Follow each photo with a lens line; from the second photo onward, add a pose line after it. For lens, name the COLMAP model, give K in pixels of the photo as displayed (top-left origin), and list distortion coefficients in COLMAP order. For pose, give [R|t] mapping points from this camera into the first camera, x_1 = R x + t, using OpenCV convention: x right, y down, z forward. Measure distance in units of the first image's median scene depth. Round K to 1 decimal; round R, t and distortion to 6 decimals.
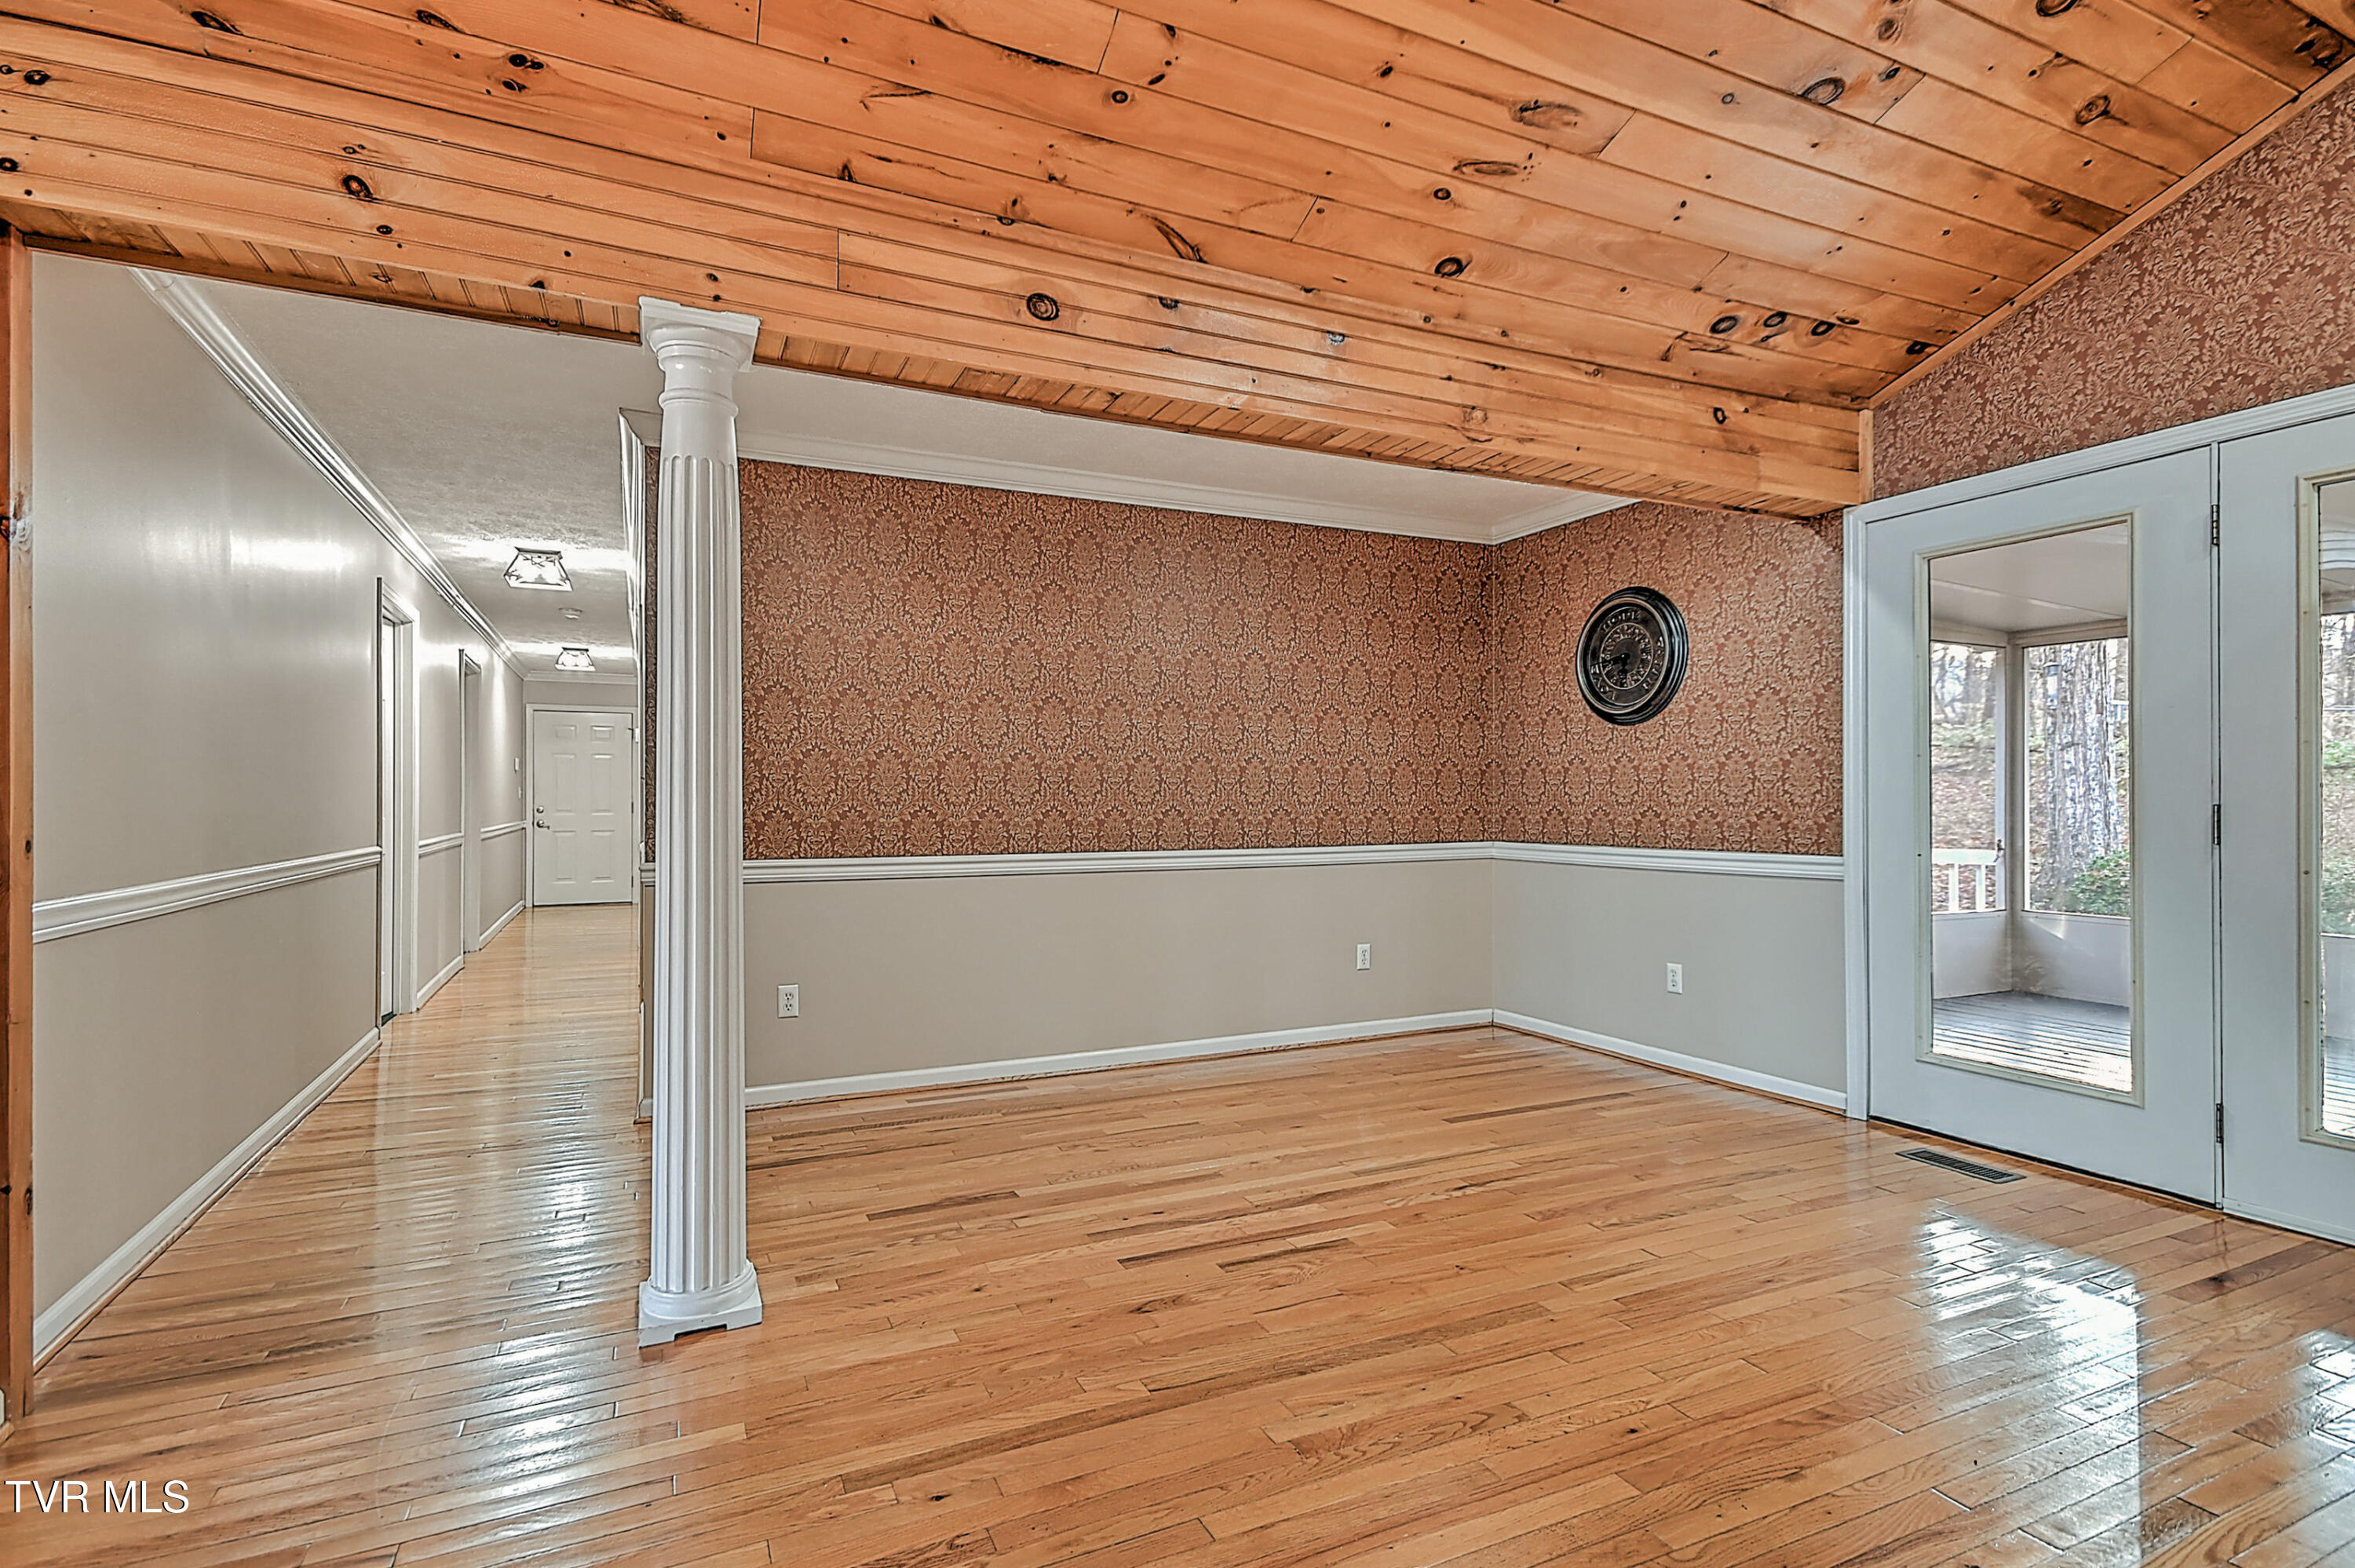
lens RADIAL K [[1111.9, 0, 1171.9], [0, 1111.9, 790.0], [0, 0, 1]] dist [0.024824, -0.004055]
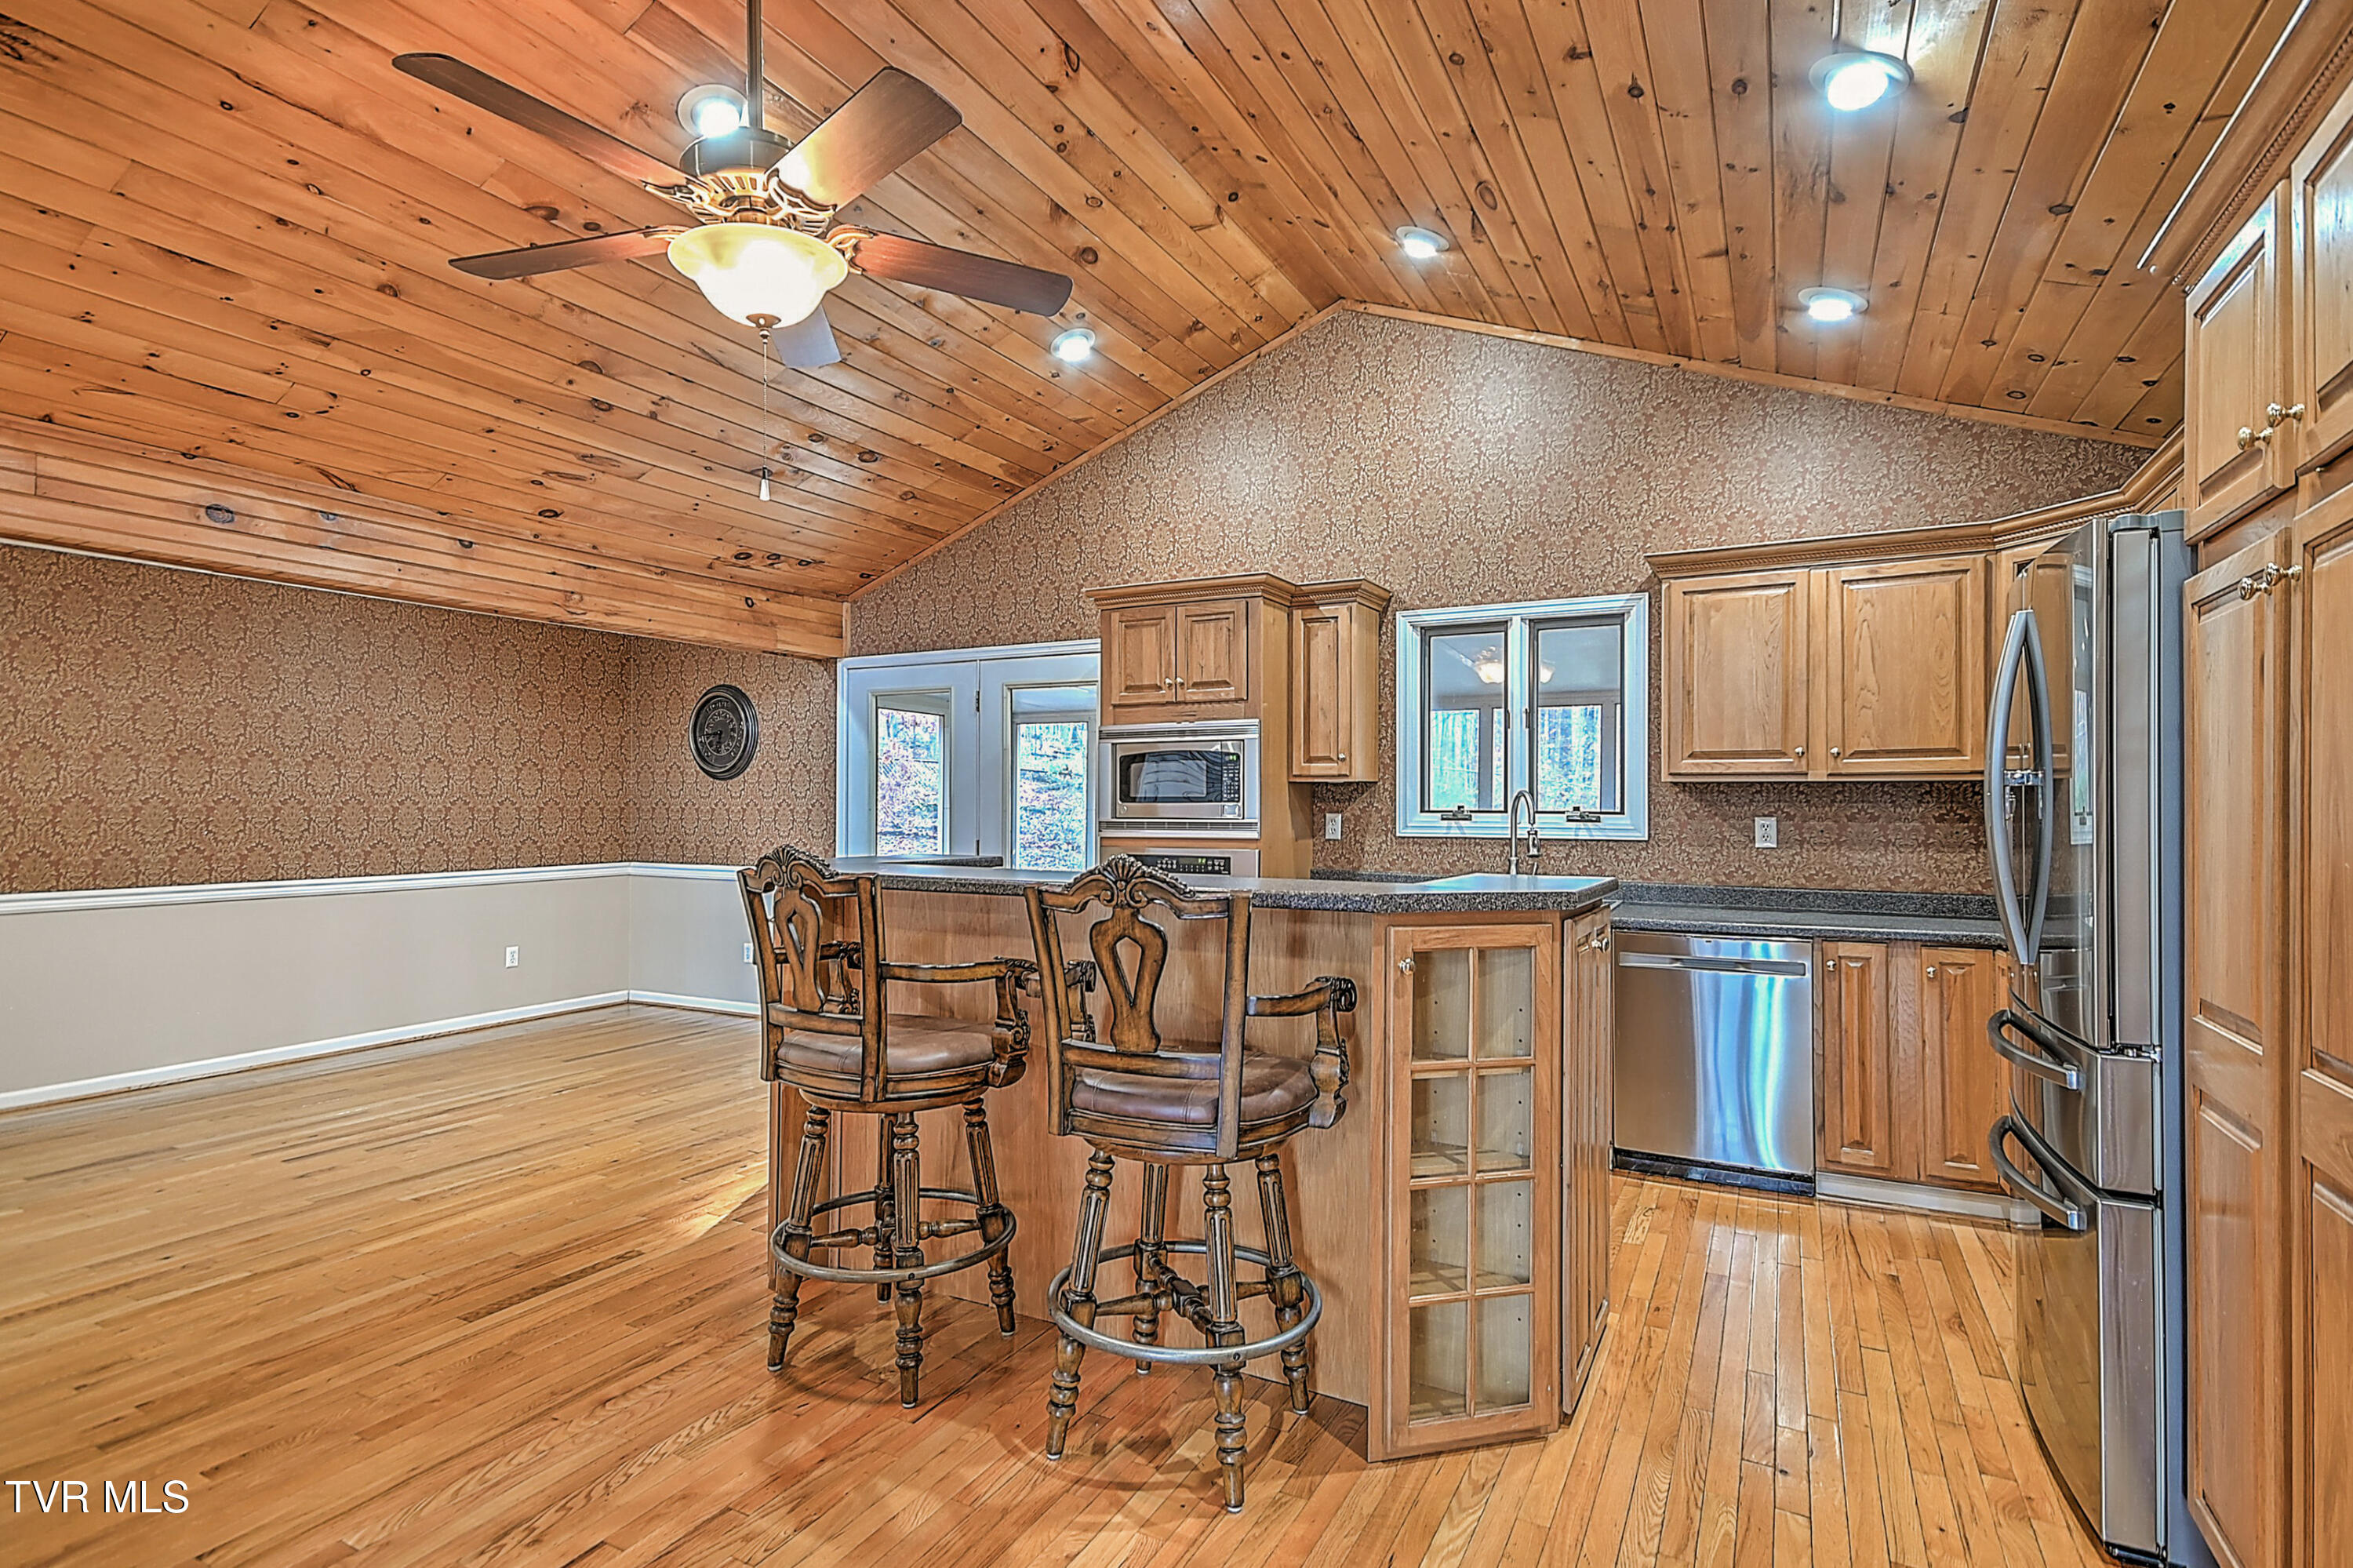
lens RADIAL K [[1158.9, 0, 1188.0], [0, 1158.9, 797.9], [0, 0, 1]] dist [0.022157, -0.003963]
pose [[0.796548, 0.006039, 0.604546, -0.027925], [-0.009580, 0.999951, 0.002633, -0.062982], [-0.604500, -0.007889, 0.796566, -0.788281]]
